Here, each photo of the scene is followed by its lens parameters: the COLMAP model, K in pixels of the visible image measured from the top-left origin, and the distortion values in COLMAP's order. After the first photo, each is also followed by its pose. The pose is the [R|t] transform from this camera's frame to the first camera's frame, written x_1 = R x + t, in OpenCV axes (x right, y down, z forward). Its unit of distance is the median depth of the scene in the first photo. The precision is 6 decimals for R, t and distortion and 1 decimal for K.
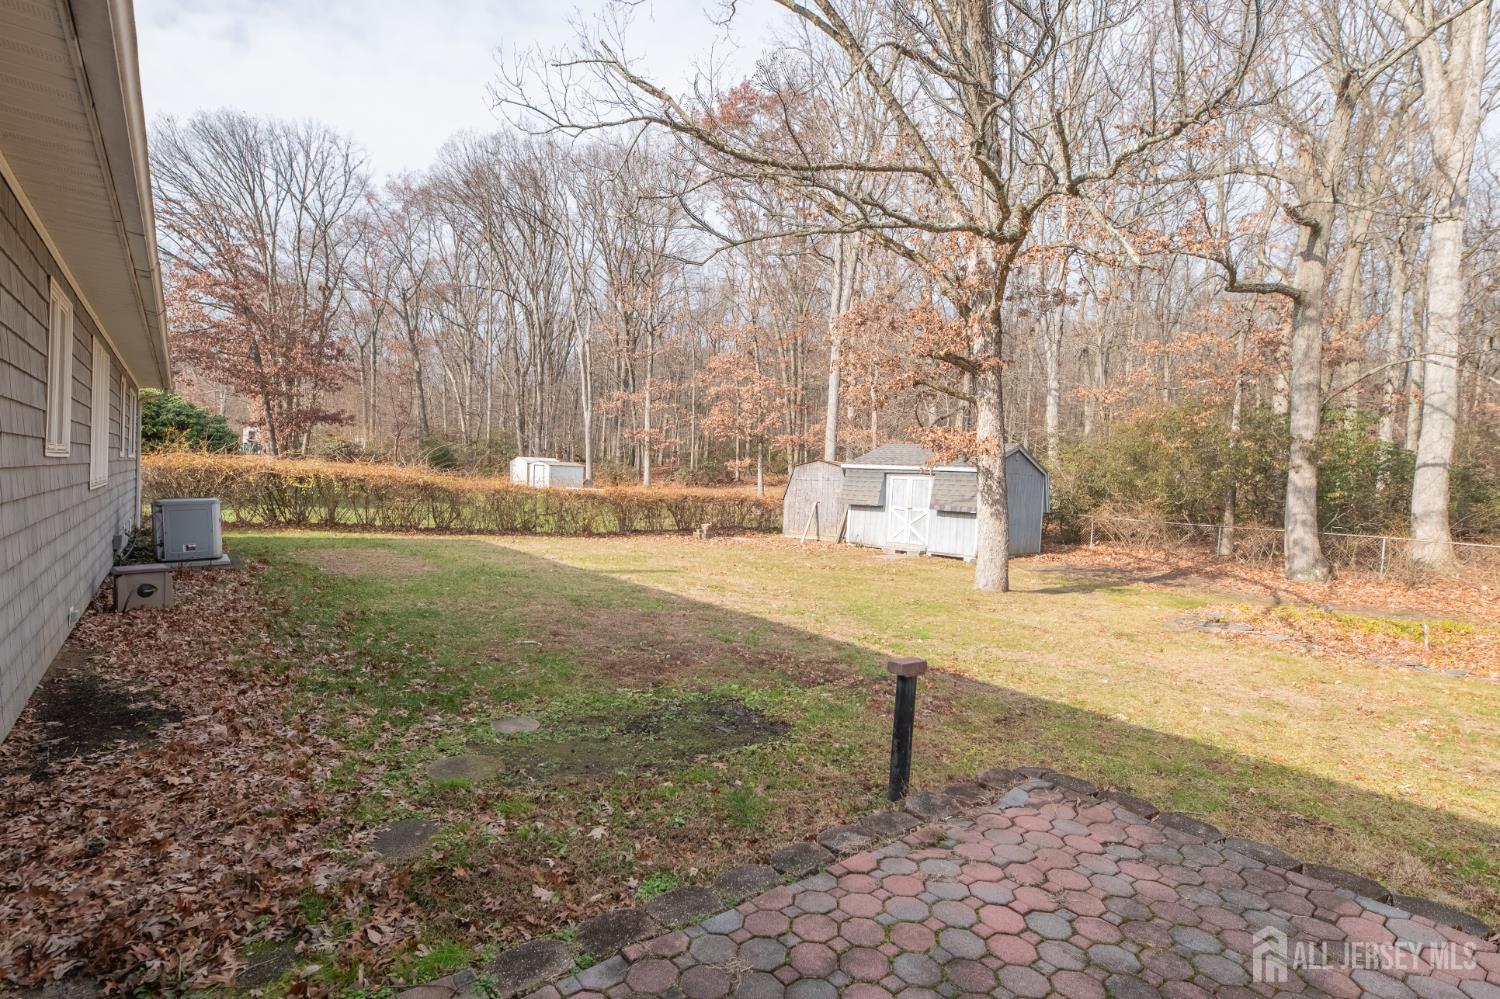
lens RADIAL K [[715.7, 0, 747.6], [0, 715.7, 496.5], [0, 0, 1]] dist [0.002266, -0.003114]
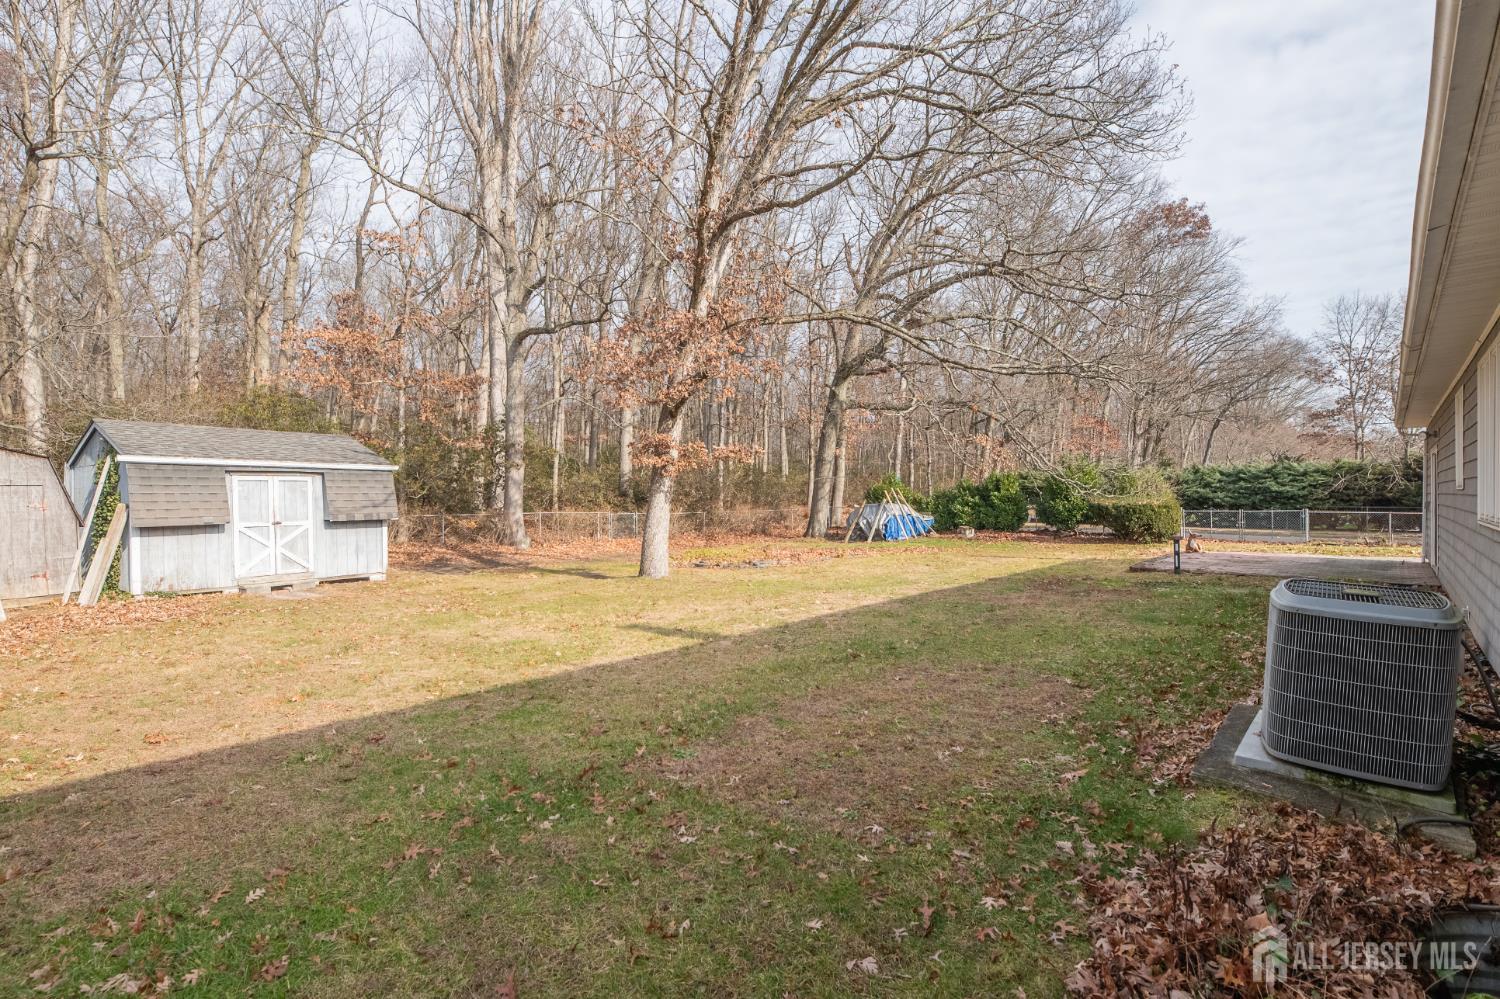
lens RADIAL K [[715.7, 0, 742.0], [0, 715.7, 510.1], [0, 0, 1]] dist [0.002266, -0.003114]
pose [[-0.176532, -0.065453, 0.982116, -0.458642], [0.015996, 0.997464, 0.069351, -0.031813], [-0.984165, 0.027953, -0.175037, 0.589111]]
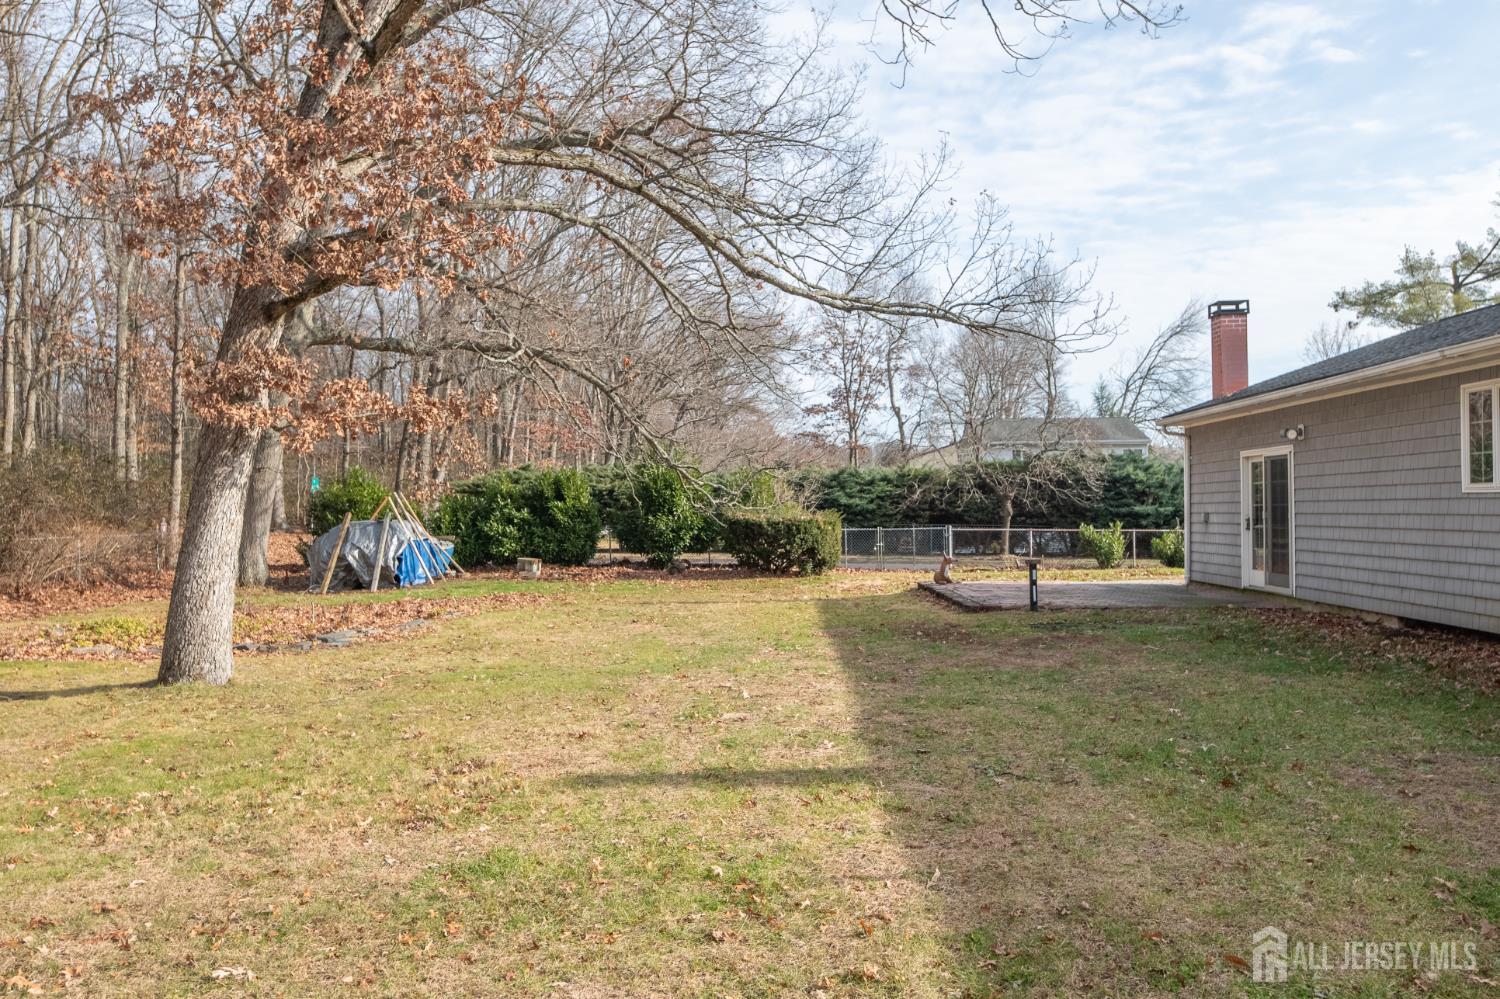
lens RADIAL K [[1173.0, 0, 752.7], [0, 1173.0, 497.4], [0, 0, 1]] dist [-0.003591, 0.001238]
pose [[-0.765898, -0.038413, 0.641814, -0.279327], [-0.021943, 0.999194, 0.033617, -0.021156], [-0.642588, 0.011664, -0.766123, 0.757740]]
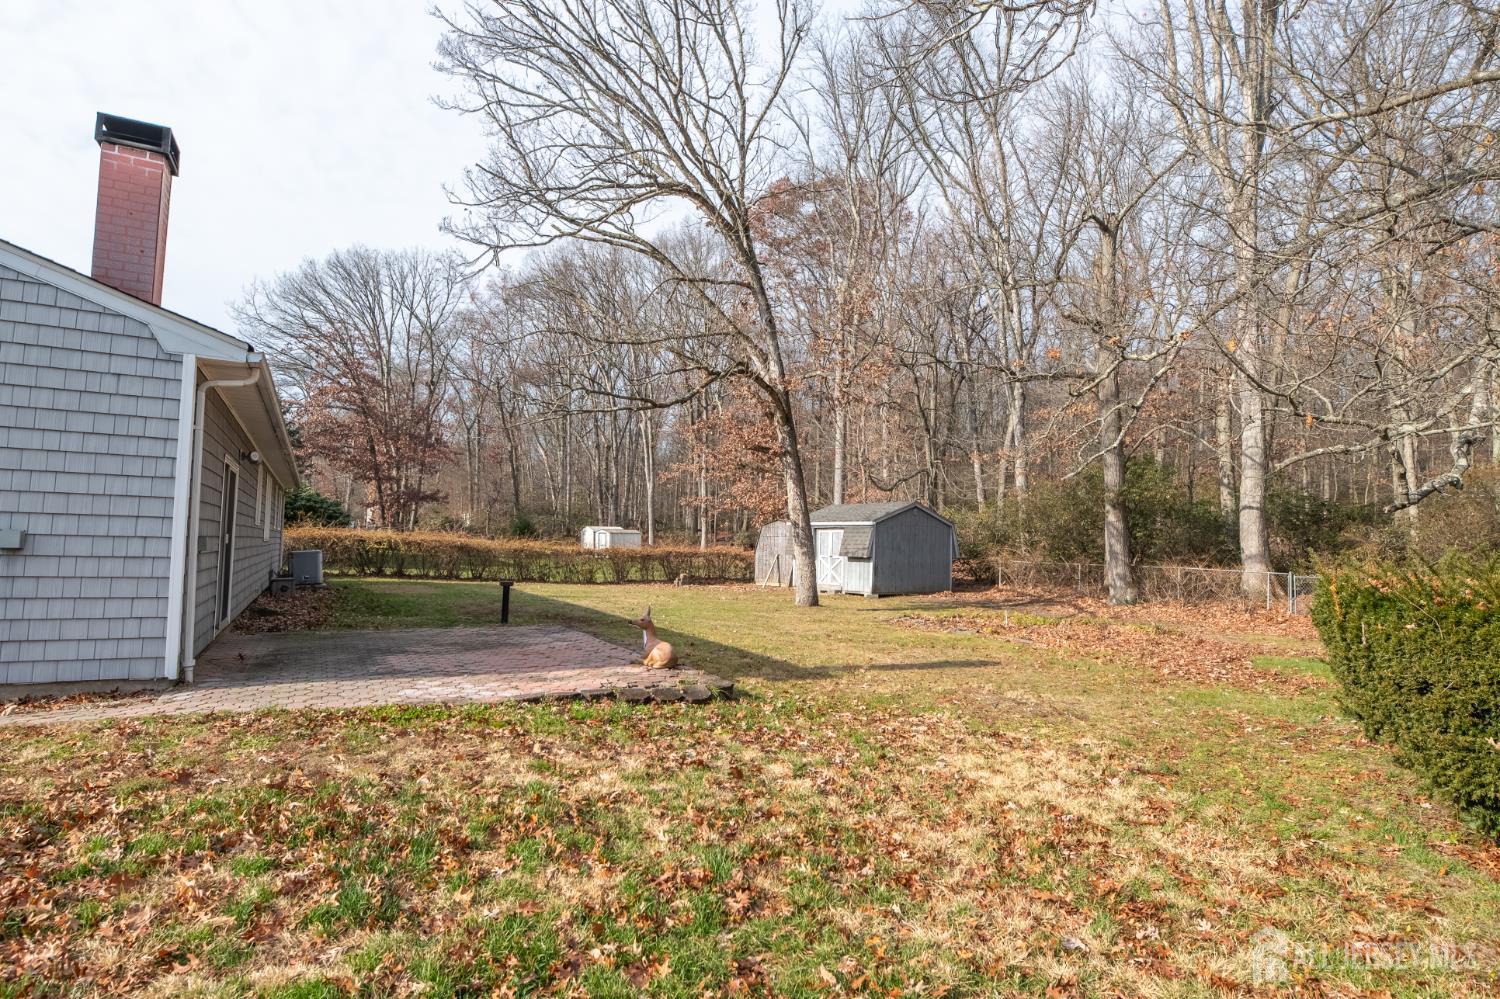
lens RADIAL K [[810.1, 0, 753.1], [0, 810.1, 500.6], [0, 0, 1]] dist [0.001174, -0.000326]
pose [[0.983986, -0.034992, -0.174780, 0.292713], [0.020300, 0.996161, -0.085151, 0.031646], [0.177088, 0.080240, 0.980919, -0.346679]]
